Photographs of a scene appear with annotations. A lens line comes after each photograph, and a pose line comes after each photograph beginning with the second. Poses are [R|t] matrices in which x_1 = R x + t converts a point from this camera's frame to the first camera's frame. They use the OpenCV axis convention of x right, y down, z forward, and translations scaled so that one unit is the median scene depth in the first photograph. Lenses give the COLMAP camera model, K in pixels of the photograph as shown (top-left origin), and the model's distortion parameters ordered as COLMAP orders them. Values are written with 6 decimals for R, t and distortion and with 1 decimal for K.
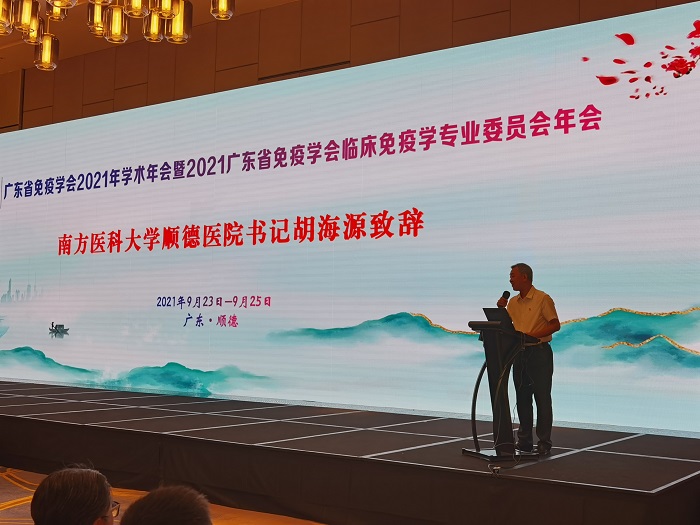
lens RADIAL K [[874.8, 0, 350.2], [0, 874.8, 263.1], [0, 0, 1]] dist [0.056565, 0.000000]
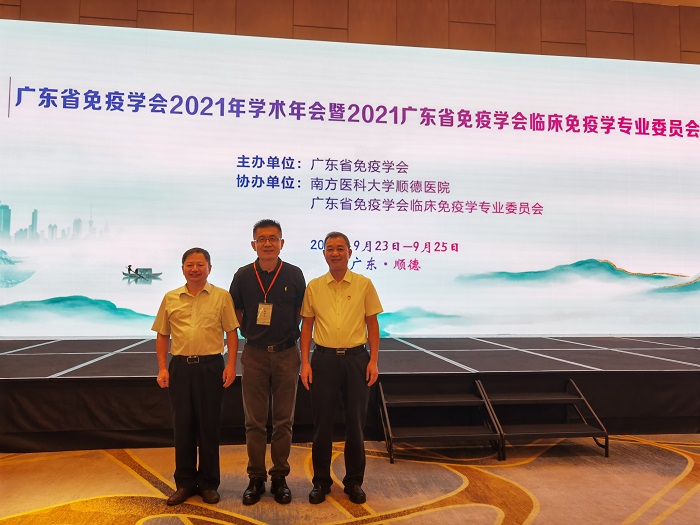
lens RADIAL K [[616.9, 0, 354.3], [0, 616.9, 235.4], [0, 0, 1]] dist [0.015160, 0.024335]
pose [[0.724021, 0.026087, 0.689284, -0.755705], [-0.049806, 0.998653, 0.014521, 0.024553], [-0.687977, -0.044844, 0.724345, 0.545863]]
